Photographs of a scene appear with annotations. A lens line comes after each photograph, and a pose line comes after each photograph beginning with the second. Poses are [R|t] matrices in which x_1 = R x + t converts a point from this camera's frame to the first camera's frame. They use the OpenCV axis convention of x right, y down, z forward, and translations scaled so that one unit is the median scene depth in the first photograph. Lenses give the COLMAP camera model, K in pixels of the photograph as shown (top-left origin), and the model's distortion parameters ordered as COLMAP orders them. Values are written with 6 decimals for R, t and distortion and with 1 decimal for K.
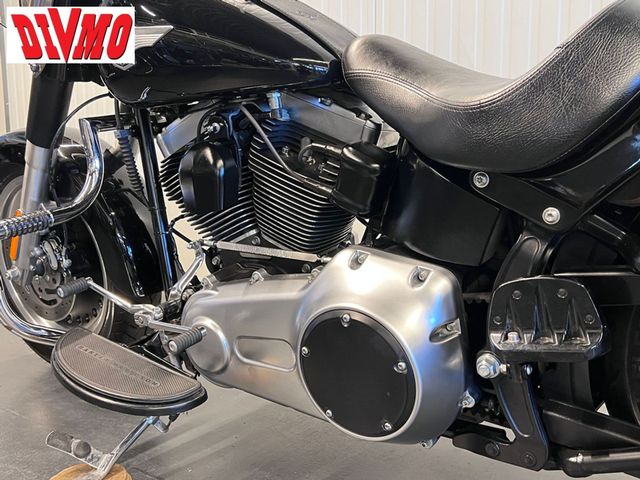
lens RADIAL K [[611.3, 0, 336.8], [0, 611.3, 240.5], [0, 0, 1]] dist [-0.013850, 0.000000]
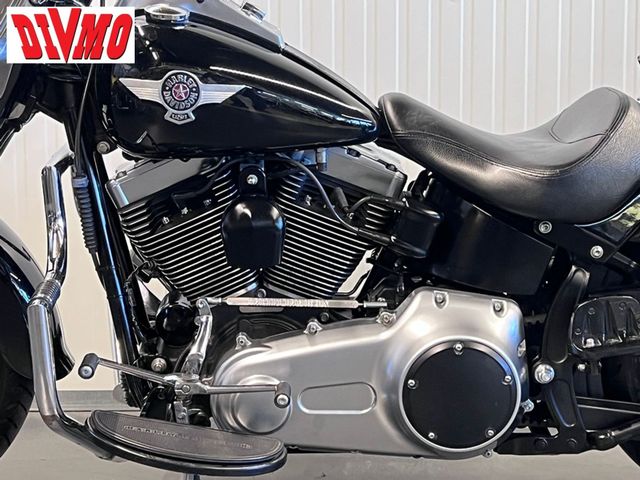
lens RADIAL K [[1296.1, 0, 324.9], [0, 1296.1, 232.8], [0, 0, 1]] dist [0.180400, 0.000000]
pose [[0.826727, -0.067692, 0.558515, -1.567642], [0.077117, 0.997000, 0.006687, -0.130783], [-0.557292, 0.037542, 0.829467, -0.957291]]
